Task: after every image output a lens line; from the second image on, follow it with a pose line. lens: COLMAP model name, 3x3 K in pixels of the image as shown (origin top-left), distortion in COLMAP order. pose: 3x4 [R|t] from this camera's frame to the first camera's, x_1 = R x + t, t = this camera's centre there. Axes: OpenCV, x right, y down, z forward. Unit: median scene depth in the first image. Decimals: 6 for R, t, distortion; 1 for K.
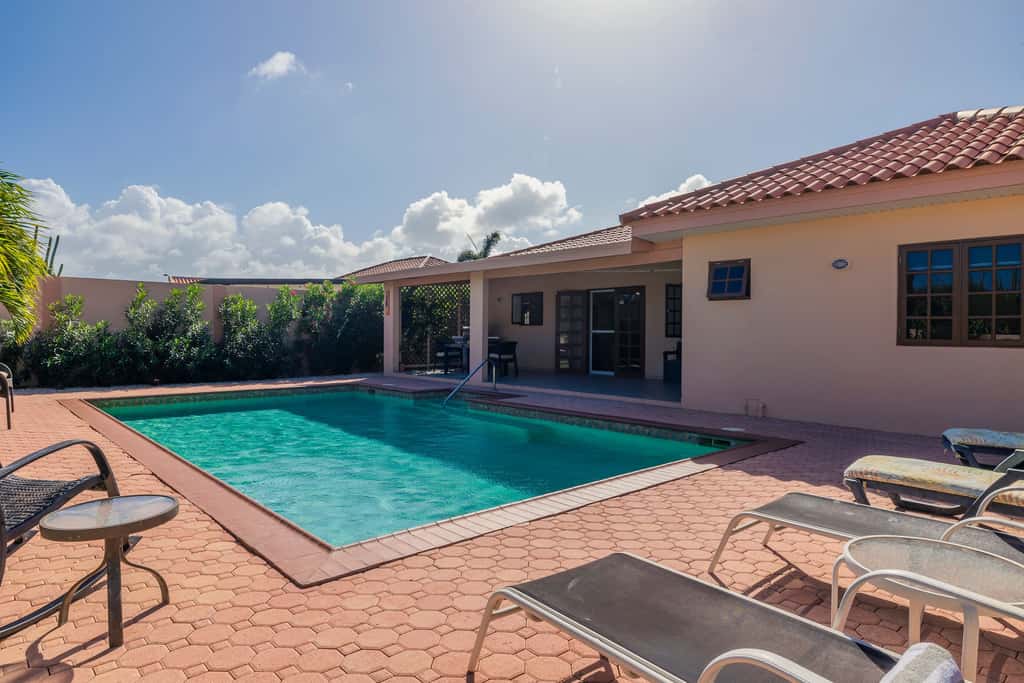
lens RADIAL K [[614.2, 0, 512.0], [0, 614.2, 341.5], [0, 0, 1]] dist [0.001850, 0.000165]
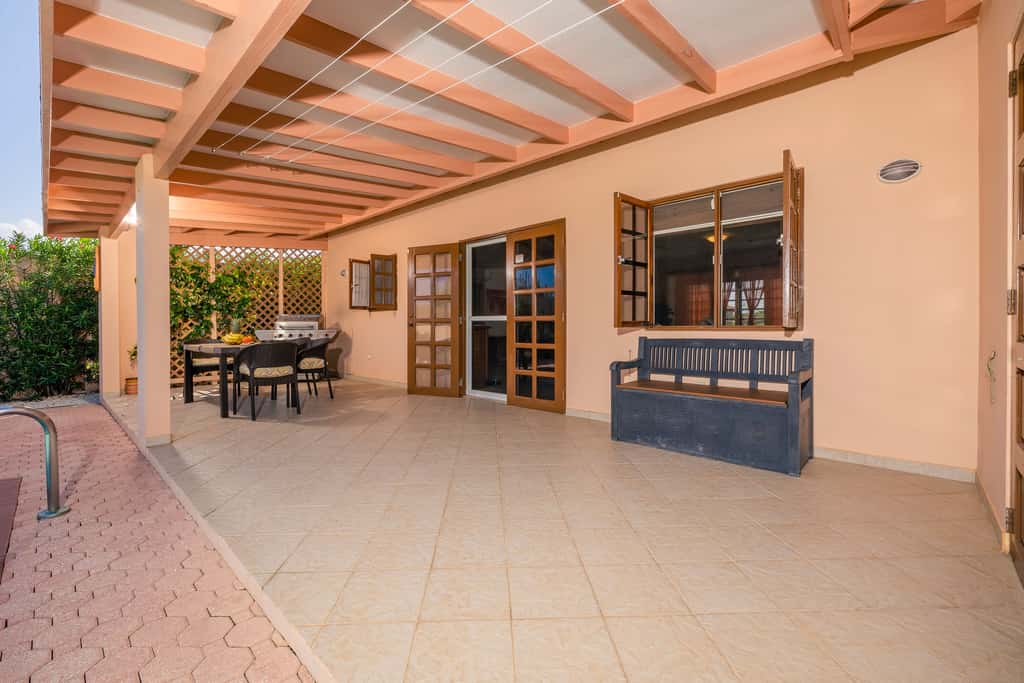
lens RADIAL K [[423.0, 0, 512.0], [0, 423.0, 341.5], [0, 0, 1]] dist [0.000026, -0.000068]
pose [[0.995354, -0.013324, 0.095353, 0.150201], [0.011375, 0.999716, 0.020950, -0.004468], [-0.095605, -0.019768, 0.995223, 0.707925]]
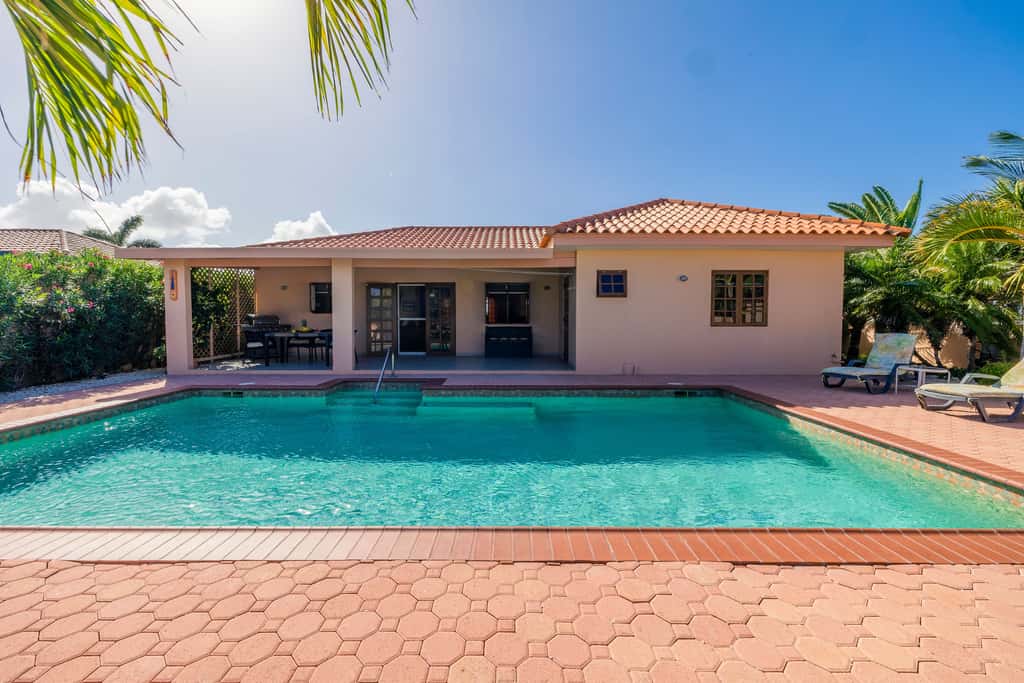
lens RADIAL K [[423.0, 0, 512.0], [0, 423.0, 341.5], [0, 0, 1]] dist [0.000026, -0.000068]
pose [[0.668754, -0.044613, 0.742144, -0.377995], [0.015435, 0.998816, 0.046133, -0.008586], [-0.743324, -0.019396, 0.668650, 0.337429]]
